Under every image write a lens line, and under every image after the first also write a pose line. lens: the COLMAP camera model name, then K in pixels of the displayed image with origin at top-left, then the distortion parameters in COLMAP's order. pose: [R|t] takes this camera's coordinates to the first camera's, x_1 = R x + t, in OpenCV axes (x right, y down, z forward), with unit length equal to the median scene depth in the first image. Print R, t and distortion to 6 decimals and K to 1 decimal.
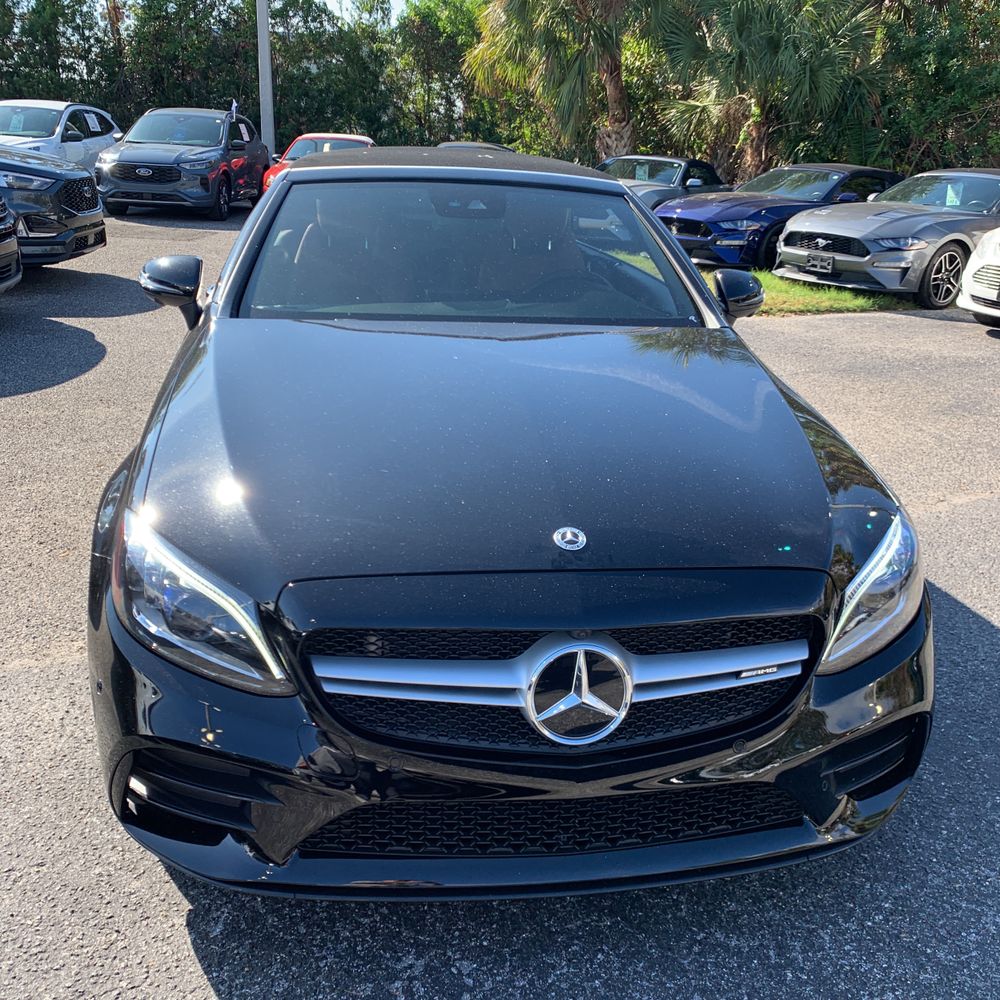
lens RADIAL K [[1028.5, 0, 488.3], [0, 1028.5, 511.4], [0, 0, 1]] dist [0.013016, -0.030865]
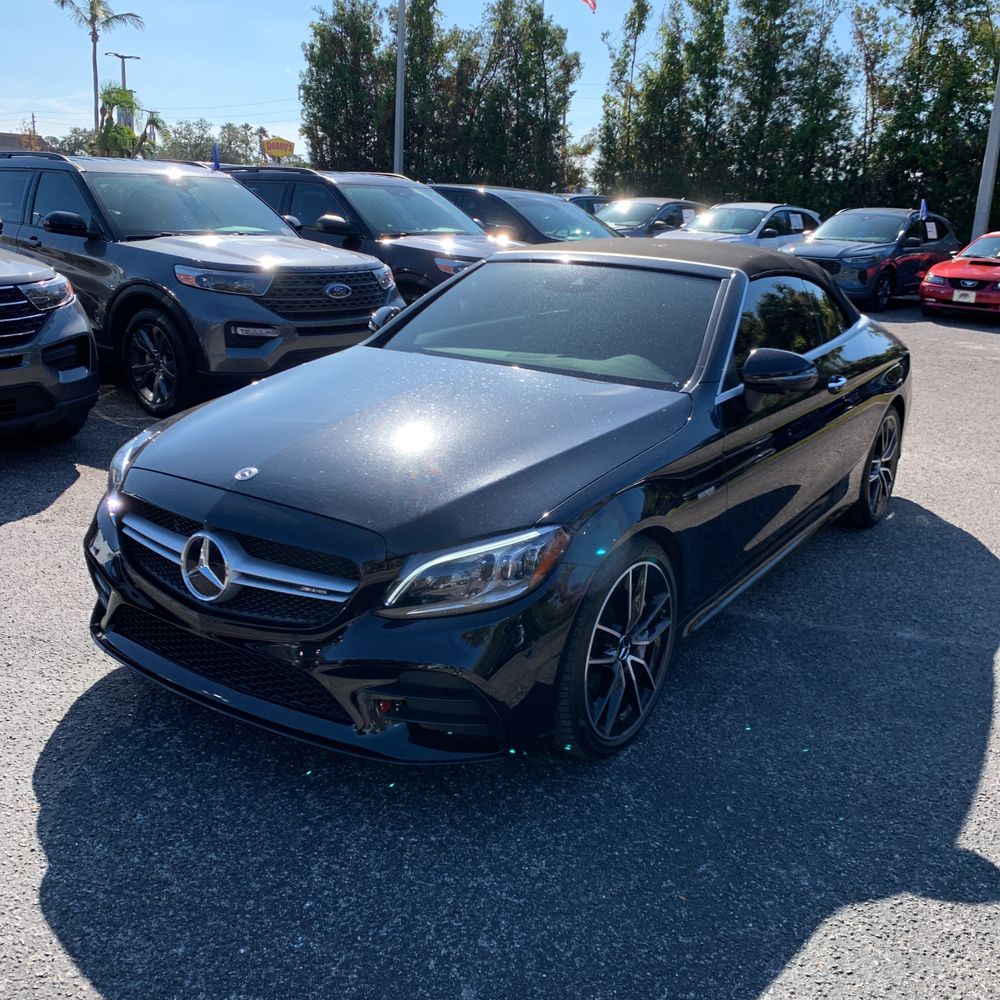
lens RADIAL K [[1045.7, 0, 500.0], [0, 1045.7, 500.0], [0, 0, 1]] dist [-0.050295, 0.016362]
pose [[0.723047, 0.166635, -0.670399, 0.226813], [-0.233660, 0.972263, -0.010342, -0.000956], [0.650081, 0.164123, 0.741928, 0.017410]]
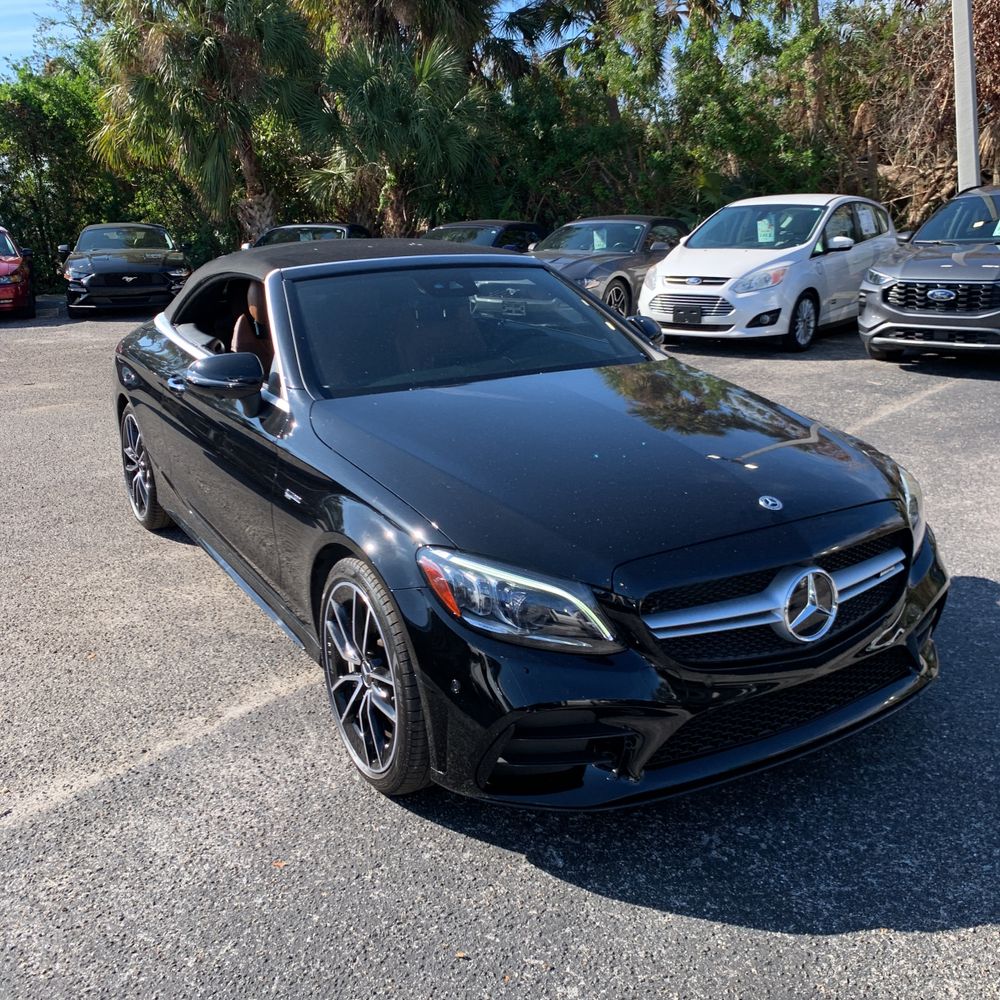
lens RADIAL K [[1083.9, 0, 446.1], [0, 1083.9, 497.3], [0, 0, 1]] dist [-0.018981, 0.000580]
pose [[0.922077, -0.159201, 0.352745, -0.143126], [0.186022, 0.981593, -0.043251, -0.000113], [-0.339367, 0.105499, 0.934719, -0.042755]]
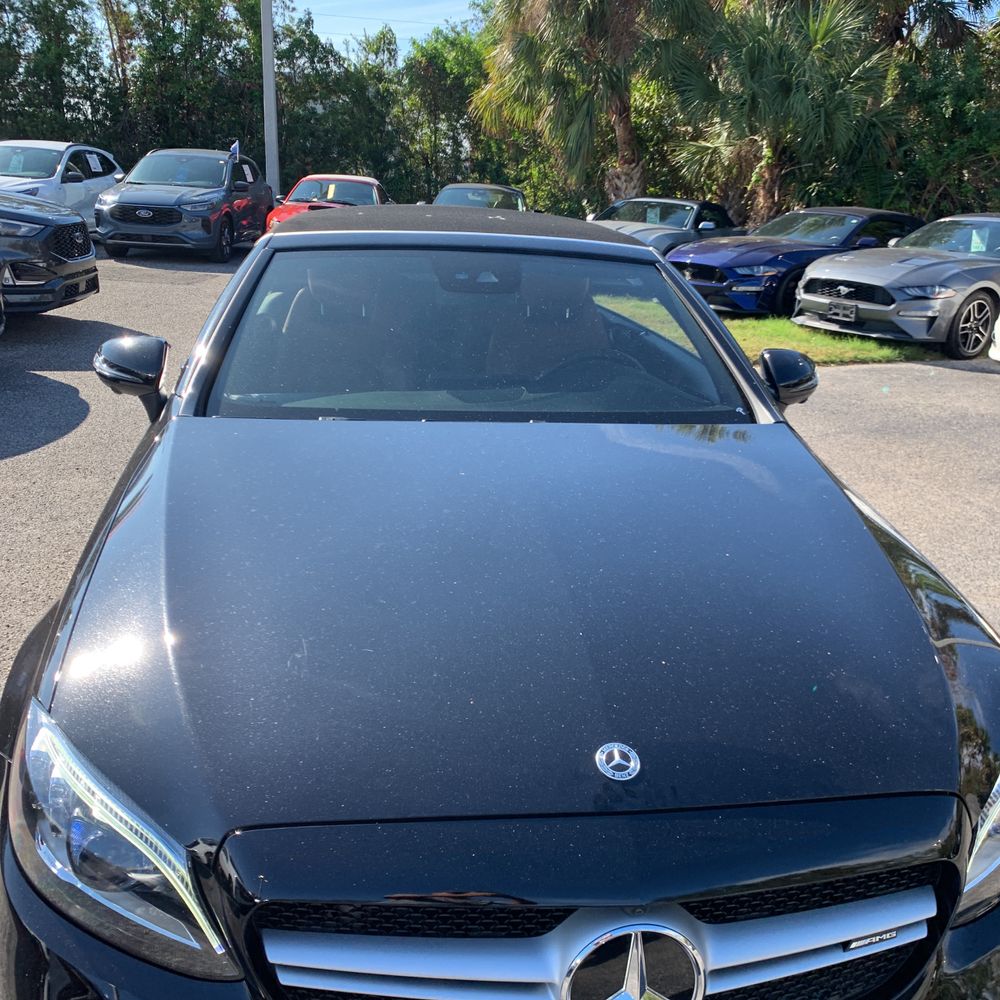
lens RADIAL K [[1017.5, 0, 500.0], [0, 1017.5, 500.0], [0, 0, 1]] dist [0.021721, -0.045477]
pose [[0.999987, -0.001303, 0.004971, -0.001382], [0.001491, 0.999278, -0.037962, -0.021989], [-0.004918, 0.037969, 0.999267, 0.042960]]
